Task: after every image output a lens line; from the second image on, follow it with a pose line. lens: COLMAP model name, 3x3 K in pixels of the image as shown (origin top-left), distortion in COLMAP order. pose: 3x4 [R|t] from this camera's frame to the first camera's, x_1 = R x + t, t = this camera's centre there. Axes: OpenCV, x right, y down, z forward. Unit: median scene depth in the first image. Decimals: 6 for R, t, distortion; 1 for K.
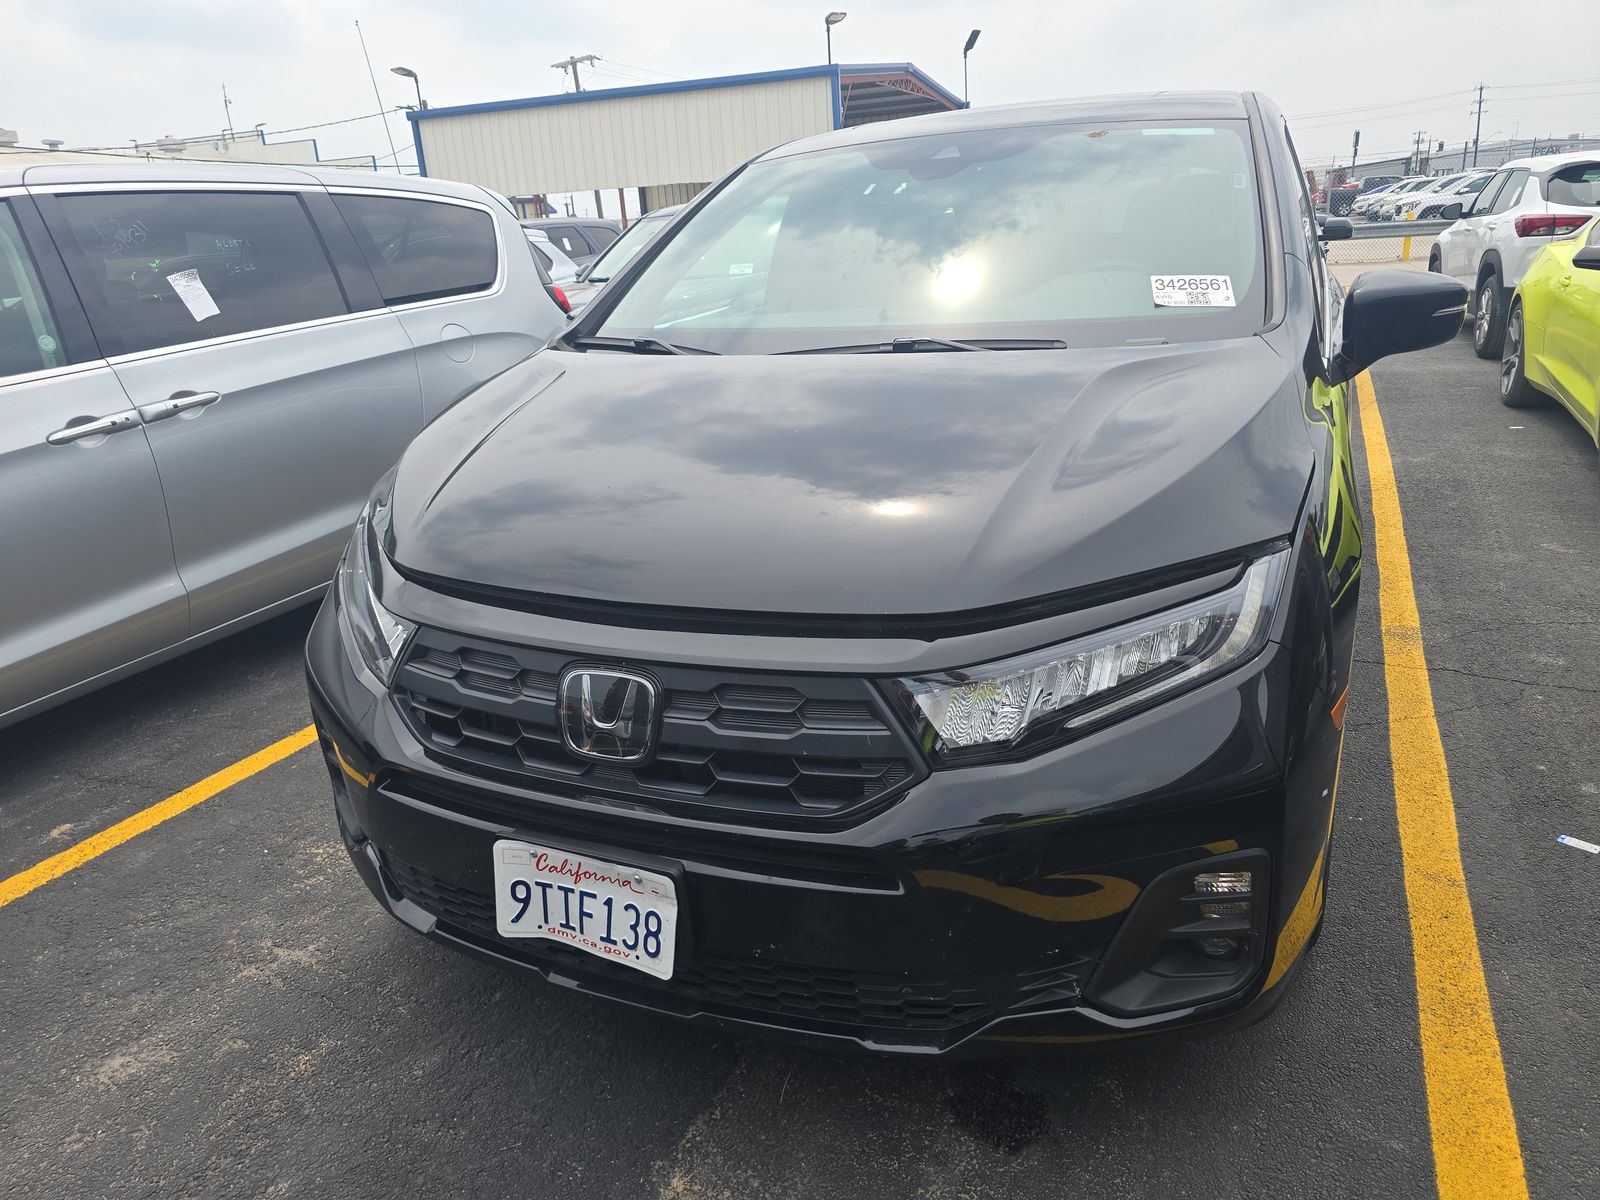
lens RADIAL K [[1252.8, 0, 800.0], [0, 1252.8, 600.0], [0, 0, 1]] dist [0.022719, -0.008404]
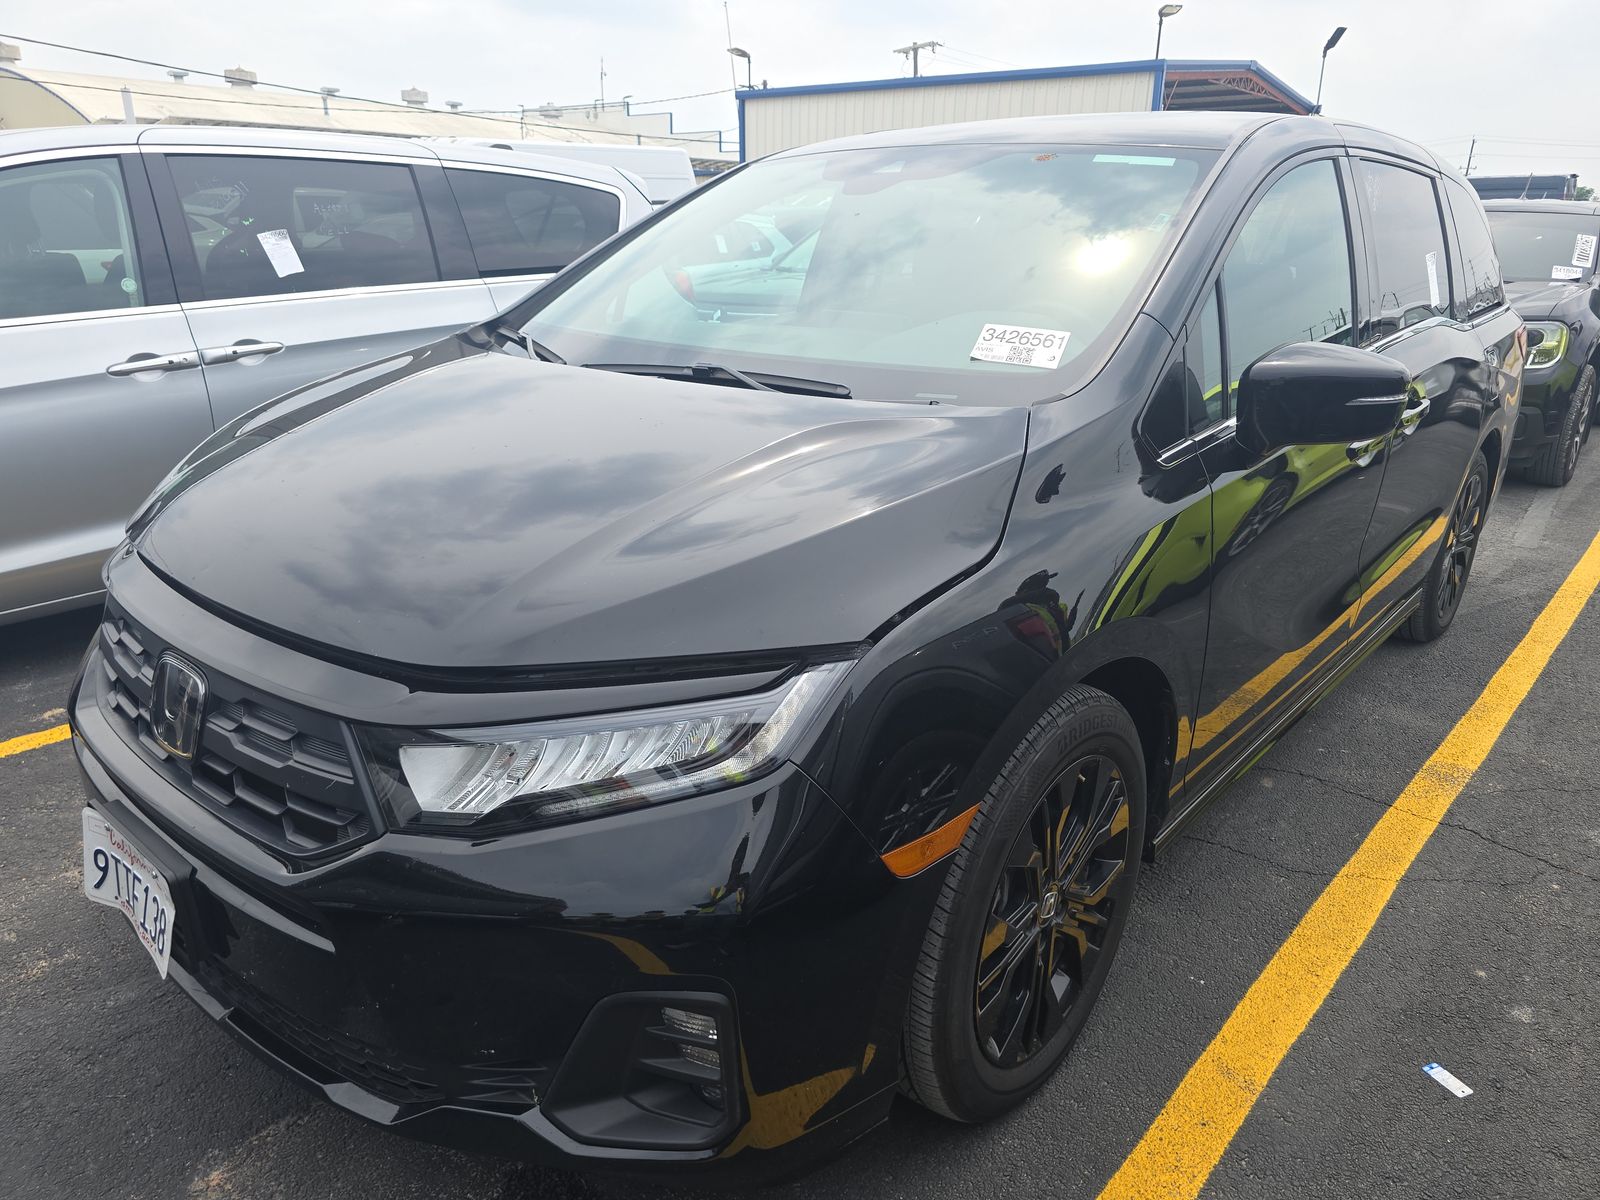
lens RADIAL K [[1234.9, 0, 800.0], [0, 1234.9, 600.0], [0, 0, 1]] dist [0.019210, -0.006317]
pose [[0.948030, 0.158978, -0.275616, 0.309595], [-0.154525, 0.987260, 0.037943, -0.057906], [0.278137, 0.006619, 0.960519, 0.096915]]
